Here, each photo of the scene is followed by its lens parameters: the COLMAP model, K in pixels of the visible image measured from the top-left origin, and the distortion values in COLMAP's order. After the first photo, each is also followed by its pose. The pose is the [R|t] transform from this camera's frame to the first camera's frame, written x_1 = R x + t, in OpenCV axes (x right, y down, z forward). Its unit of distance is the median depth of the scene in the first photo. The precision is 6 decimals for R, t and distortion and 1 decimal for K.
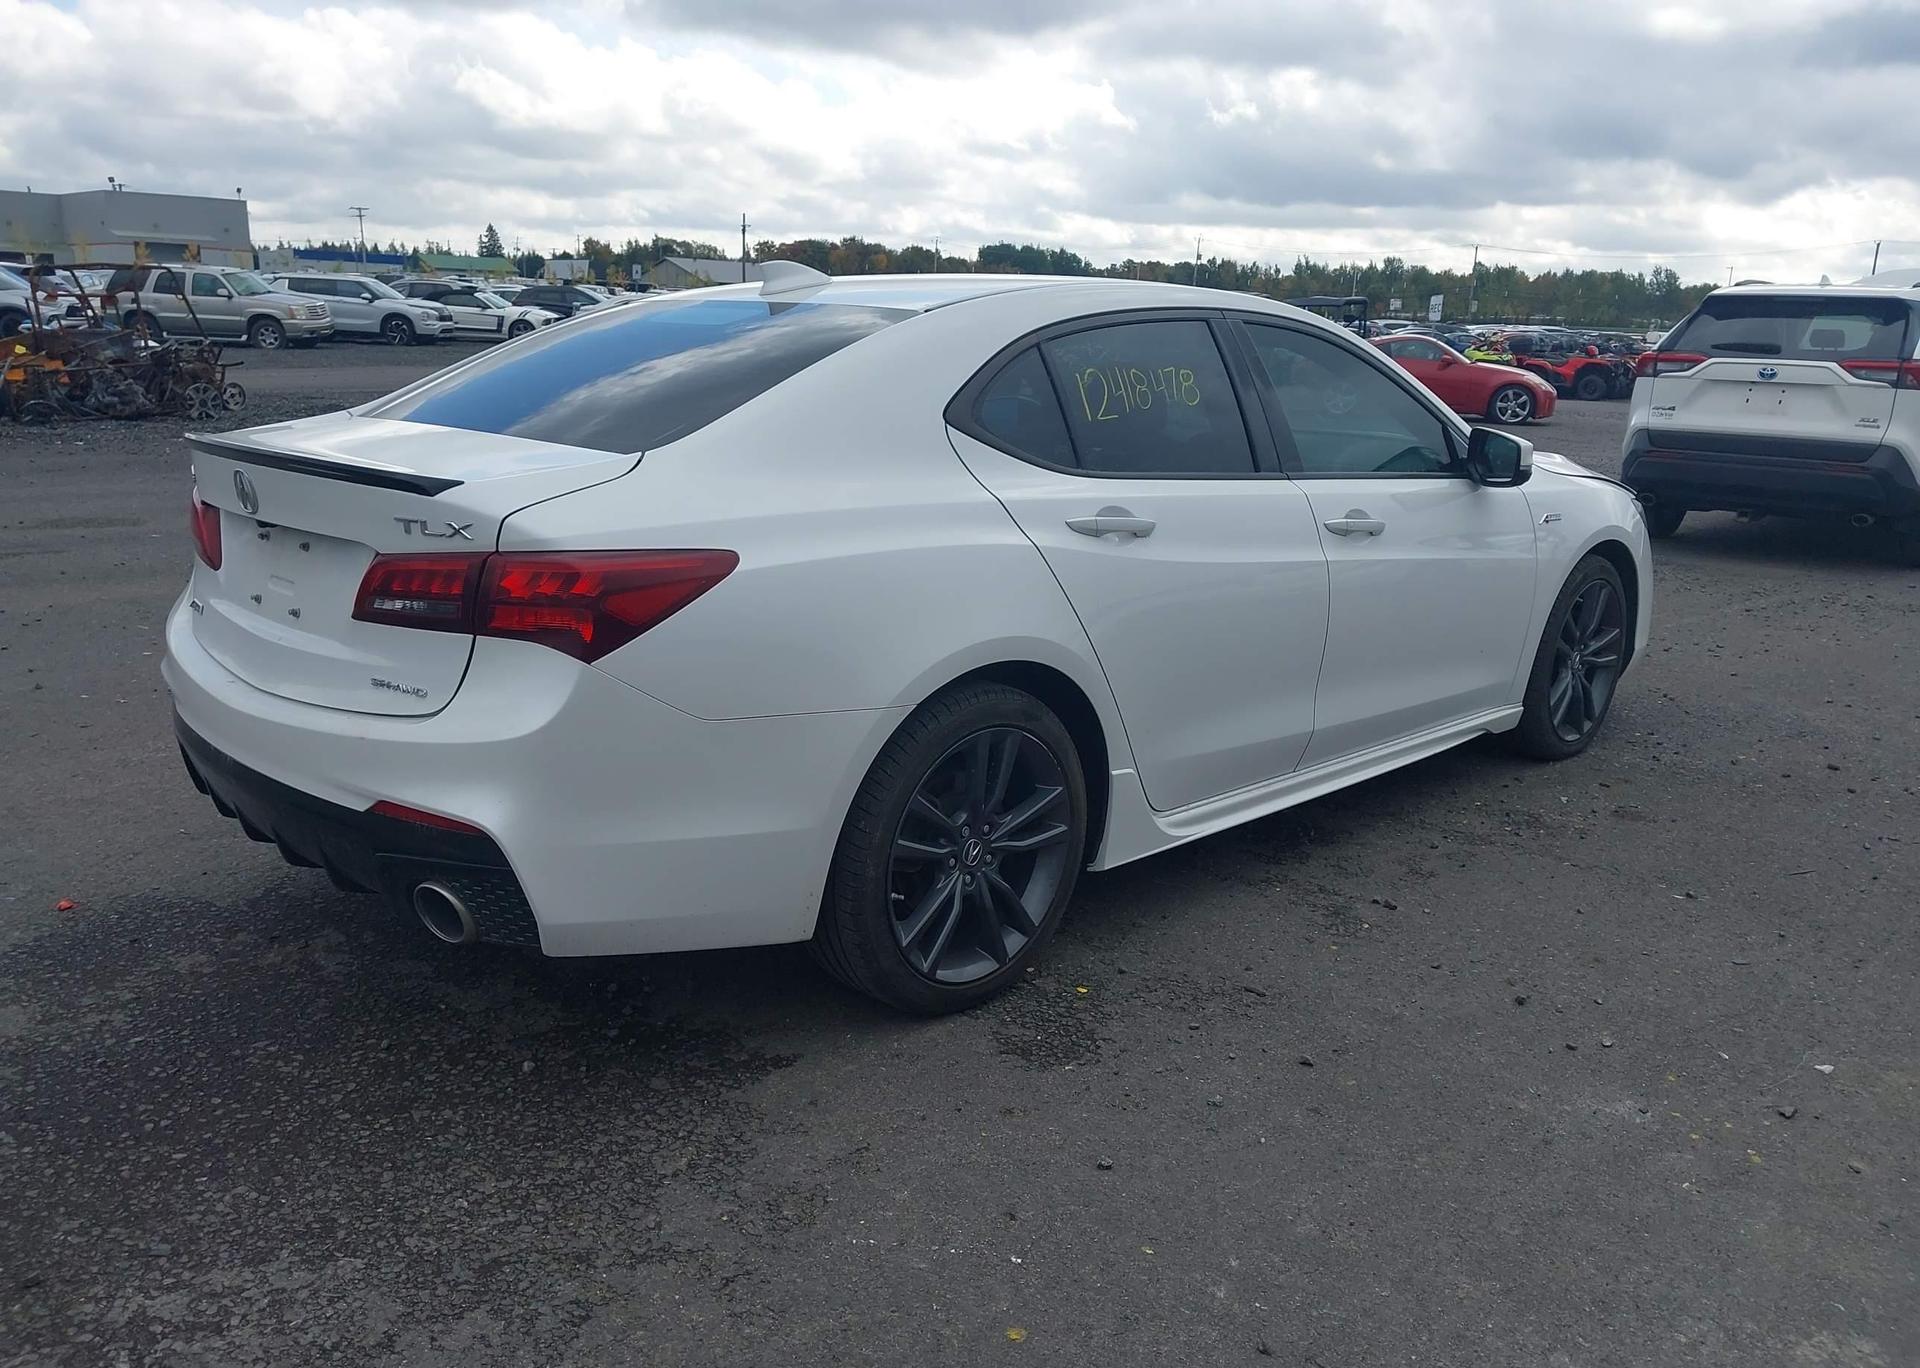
lens RADIAL K [[1508.5, 0, 947.0], [0, 1508.5, 741.8], [0, 0, 1]] dist [0.044858, -0.050430]
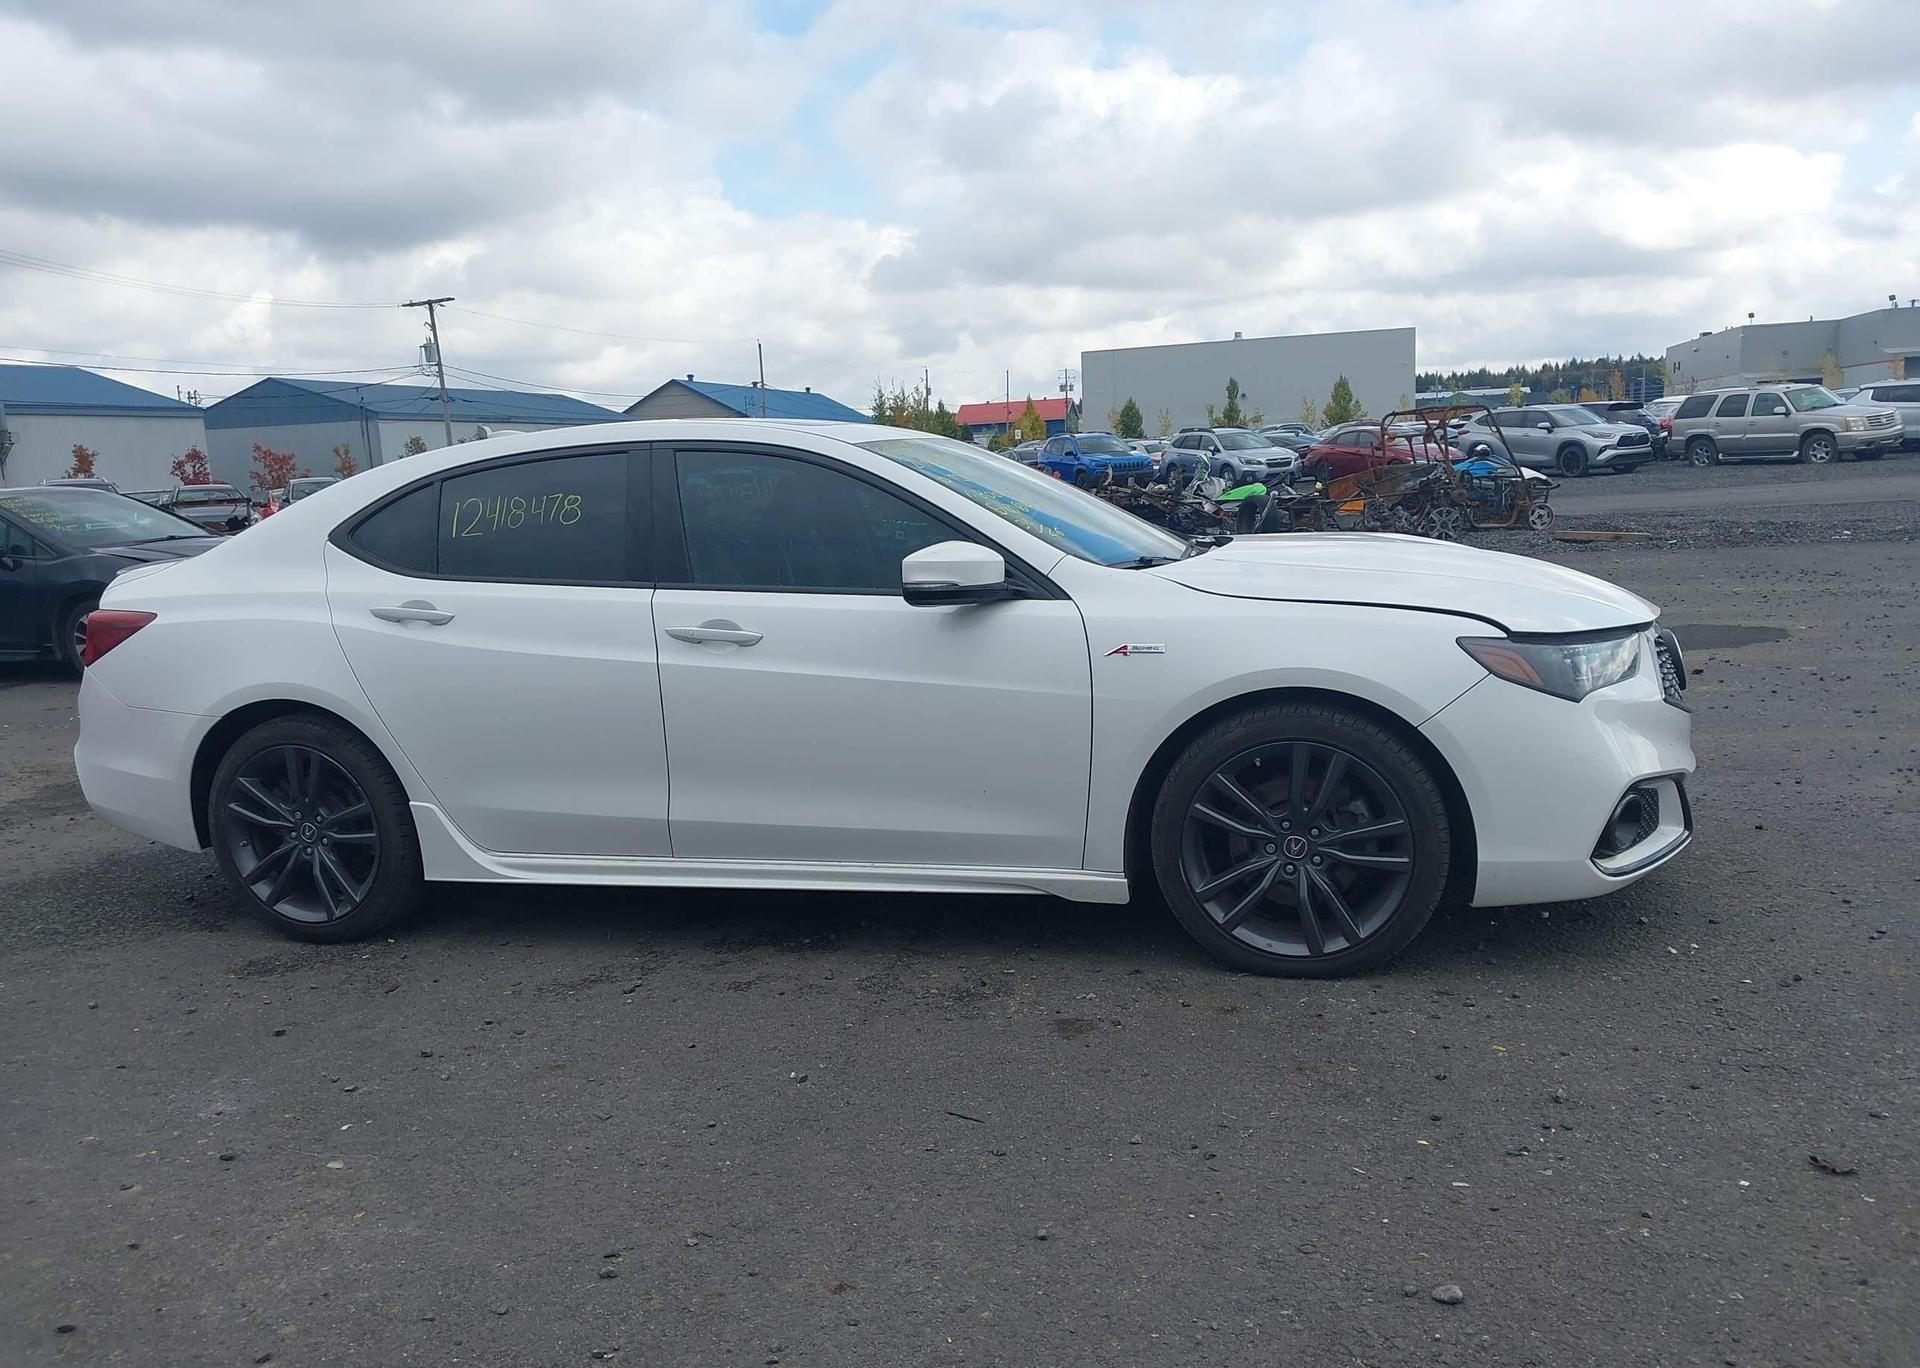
lens RADIAL K [[1508.5, 0, 947.0], [0, 1508.5, 741.8], [0, 0, 1]] dist [0.044858, -0.050430]
pose [[0.480632, 0.104308, -0.870697, 1.236940], [-0.169770, 0.985184, 0.024309, -0.119122], [0.860332, 0.136134, 0.491219, 0.619952]]
